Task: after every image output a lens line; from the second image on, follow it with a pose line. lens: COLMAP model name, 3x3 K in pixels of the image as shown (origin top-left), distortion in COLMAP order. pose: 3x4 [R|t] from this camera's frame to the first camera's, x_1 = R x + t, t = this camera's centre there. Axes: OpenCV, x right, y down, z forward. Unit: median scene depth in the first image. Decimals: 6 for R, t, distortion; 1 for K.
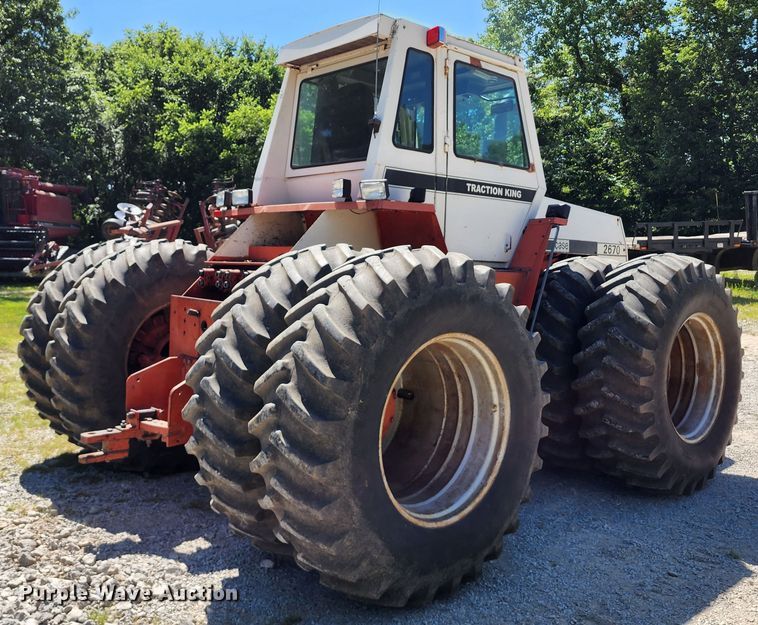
lens RADIAL K [[728.7, 0, 375.4], [0, 728.7, 316.6], [0, 0, 1]] dist [0.019639, 0.000000]
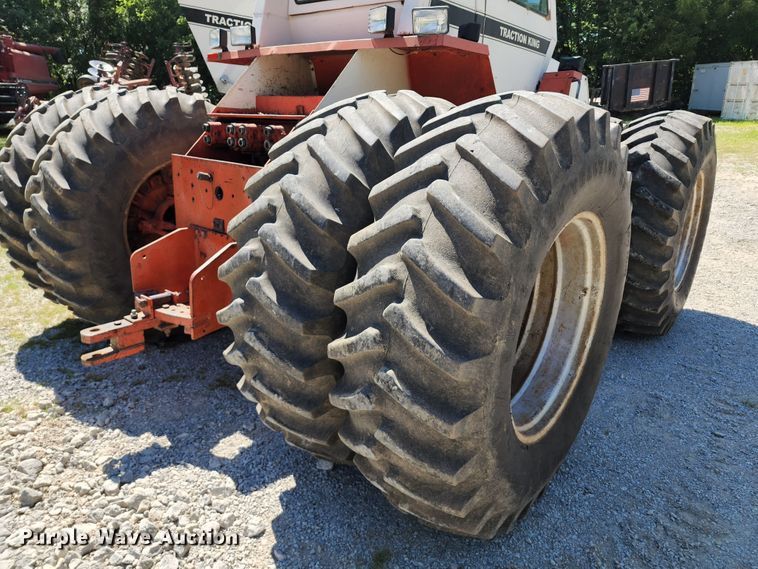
lens RADIAL K [[501.1, 0, 385.6], [0, 501.1, 281.1], [0, 0, 1]] dist [0.049791, -0.044998]
pose [[0.987284, -0.038723, 0.154177, -0.145172], [0.001826, 0.972575, 0.232580, -0.024410], [-0.158955, -0.229342, 0.960279, 0.398455]]
